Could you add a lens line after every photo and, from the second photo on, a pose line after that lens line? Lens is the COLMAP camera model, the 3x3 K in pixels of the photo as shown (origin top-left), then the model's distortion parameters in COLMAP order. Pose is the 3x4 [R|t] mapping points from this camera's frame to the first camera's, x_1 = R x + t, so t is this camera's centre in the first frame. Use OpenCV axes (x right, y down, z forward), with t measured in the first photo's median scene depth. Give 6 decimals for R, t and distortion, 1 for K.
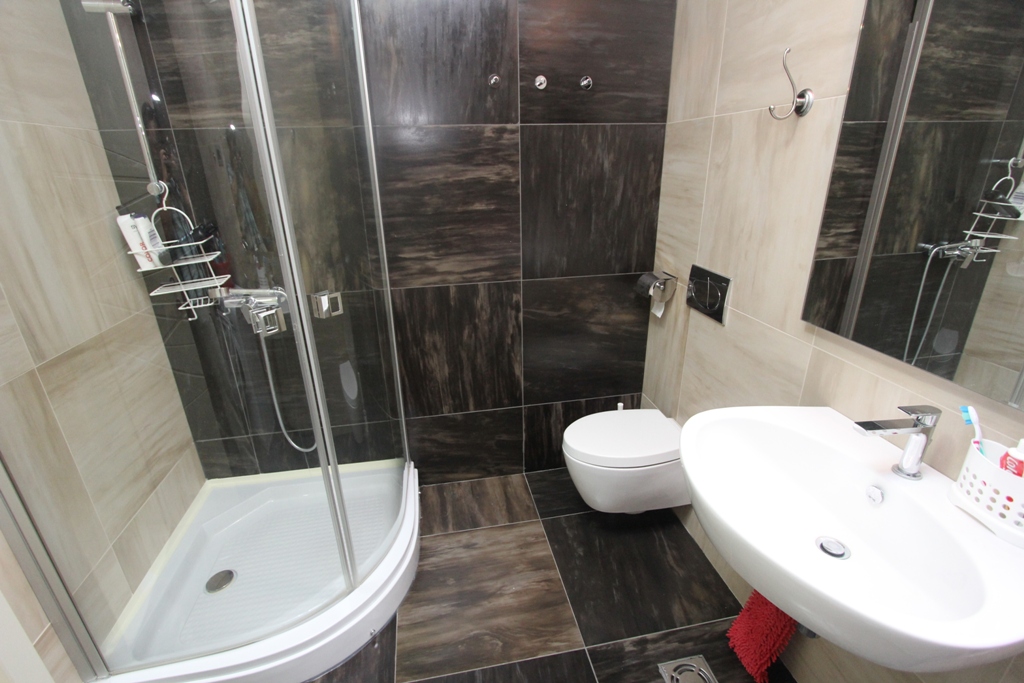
lens RADIAL K [[473.7, 0, 512.5], [0, 473.7, 344.7], [0, 0, 1]] dist [-0.018271, 0.003113]
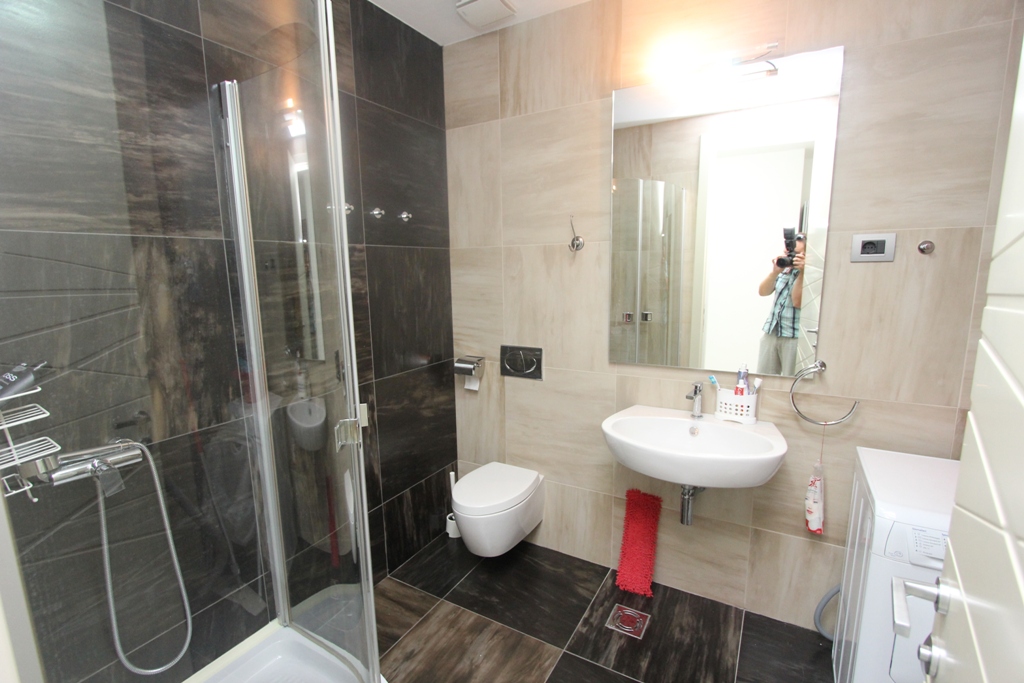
lens RADIAL K [[473.7, 0, 508.3], [0, 473.7, 344.5], [0, 0, 1]] dist [-0.018271, 0.003113]
pose [[0.655548, -0.110737, 0.746990, -0.634437], [0.276201, 0.955810, -0.100697, -0.025389], [-0.702830, 0.272332, 0.657165, 0.069574]]
